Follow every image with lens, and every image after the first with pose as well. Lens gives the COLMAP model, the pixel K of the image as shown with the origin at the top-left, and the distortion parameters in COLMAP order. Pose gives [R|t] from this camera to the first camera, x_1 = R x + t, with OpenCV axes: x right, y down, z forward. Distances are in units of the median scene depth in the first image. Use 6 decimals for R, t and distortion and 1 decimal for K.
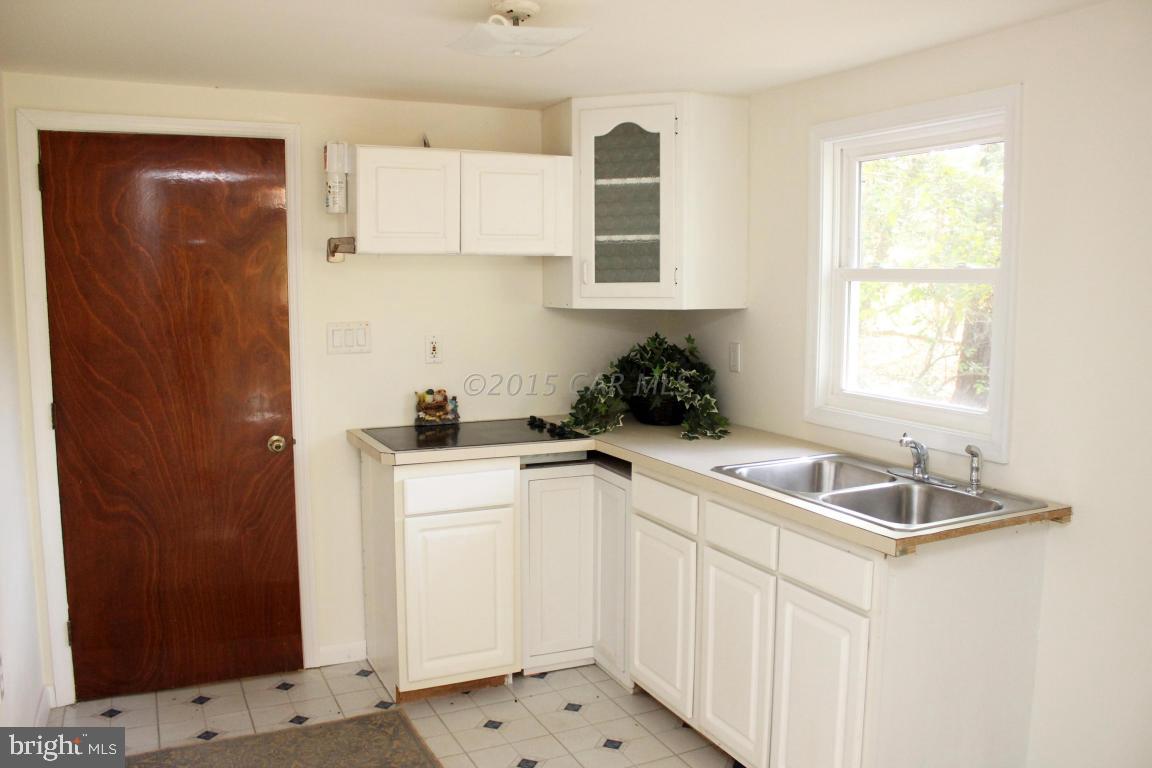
lens RADIAL K [[964.4, 0, 576.0], [0, 964.4, 384.0], [0, 0, 1]] dist [-0.155348, 0.139438]
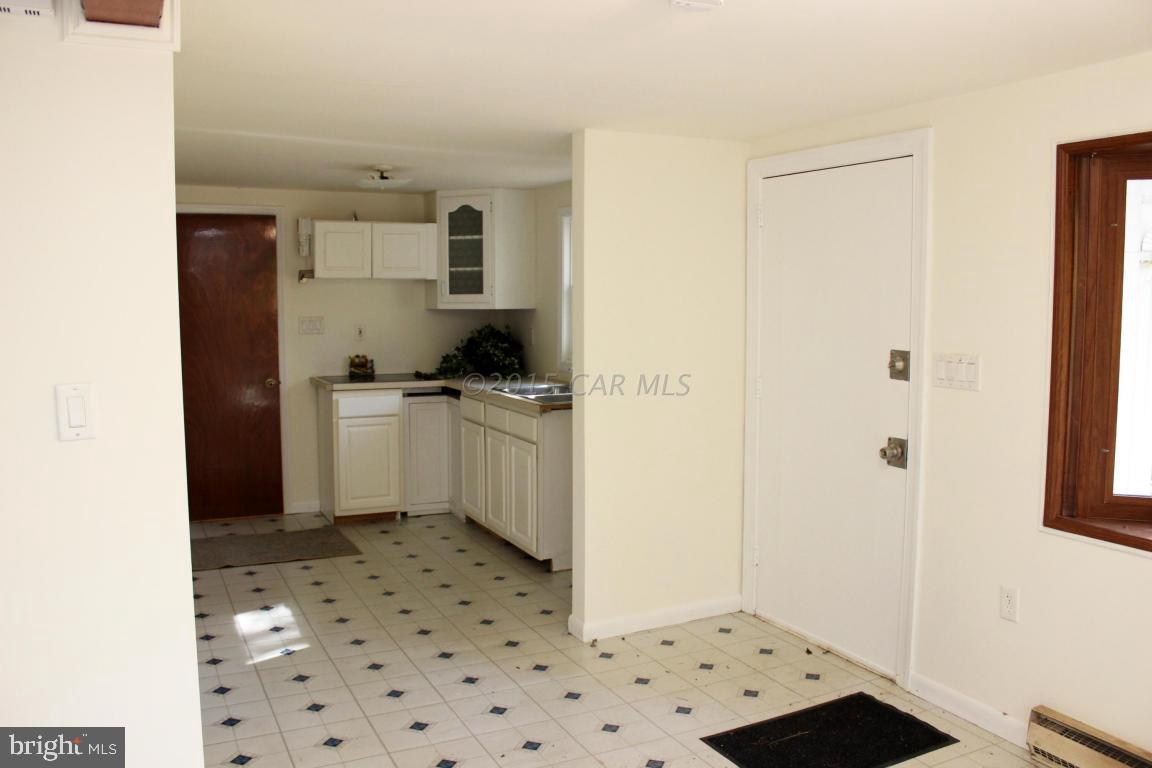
lens RADIAL K [[964.4, 0, 576.0], [0, 964.4, 384.0], [0, 0, 1]] dist [-0.155348, 0.139438]
pose [[0.999967, 0.000279, 0.008145, 0.245697], [-0.000145, 0.999865, -0.016452, 0.091728], [-0.008149, 0.016451, 0.999831, -0.793241]]
